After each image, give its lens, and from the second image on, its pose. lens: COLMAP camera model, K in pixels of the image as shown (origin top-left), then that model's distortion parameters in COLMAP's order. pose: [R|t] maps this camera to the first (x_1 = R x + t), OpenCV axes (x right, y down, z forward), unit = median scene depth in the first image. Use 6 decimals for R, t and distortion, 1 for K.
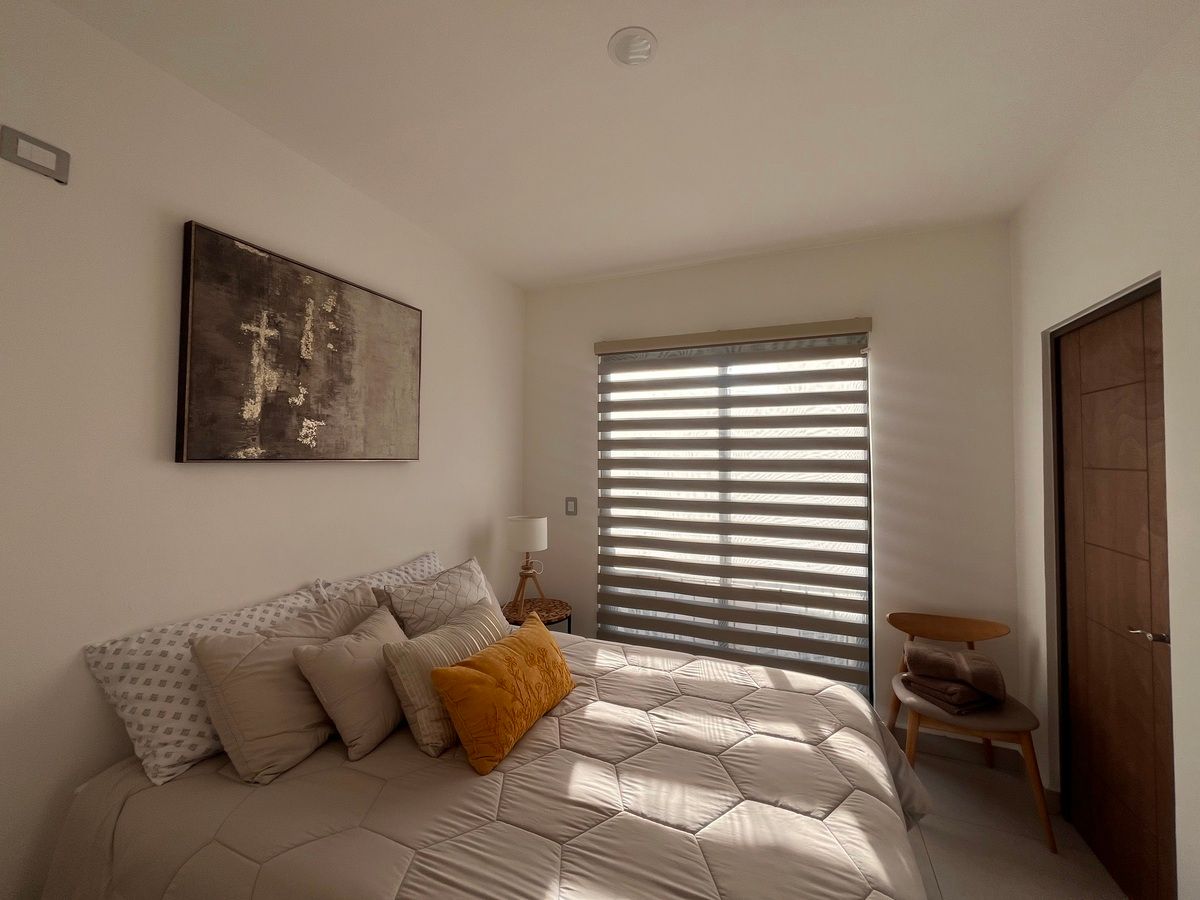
lens RADIAL K [[484.4, 0, 599.3], [0, 484.4, 451.7], [0, 0, 1]] dist [-0.003564, -0.000096]
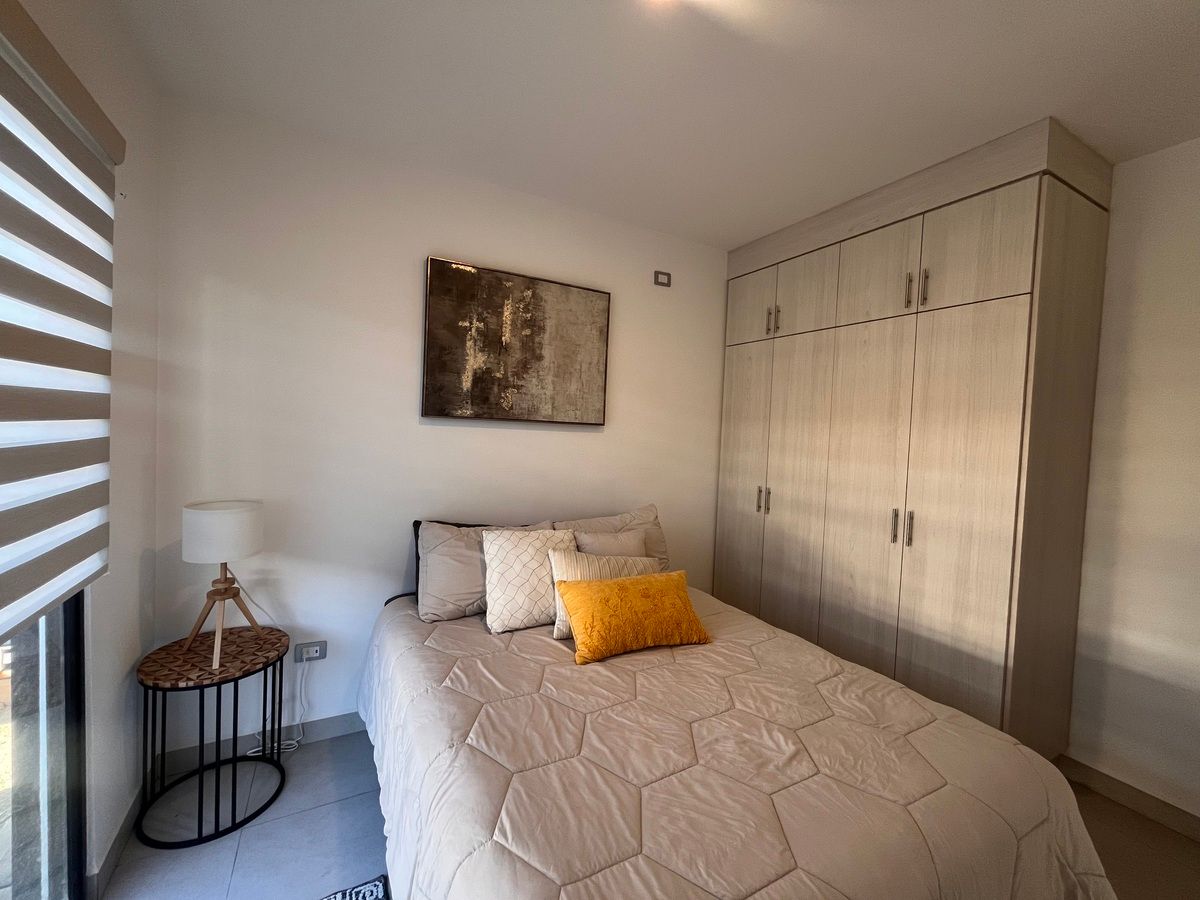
lens RADIAL K [[484.4, 0, 602.0], [0, 484.4, 446.7], [0, 0, 1]] dist [-0.003564, -0.000096]
pose [[0.784996, 0.046227, -0.617774, 0.443683], [-0.028469, 0.998850, 0.038567, 0.034819], [0.618846, -0.012688, 0.785410, 0.115261]]
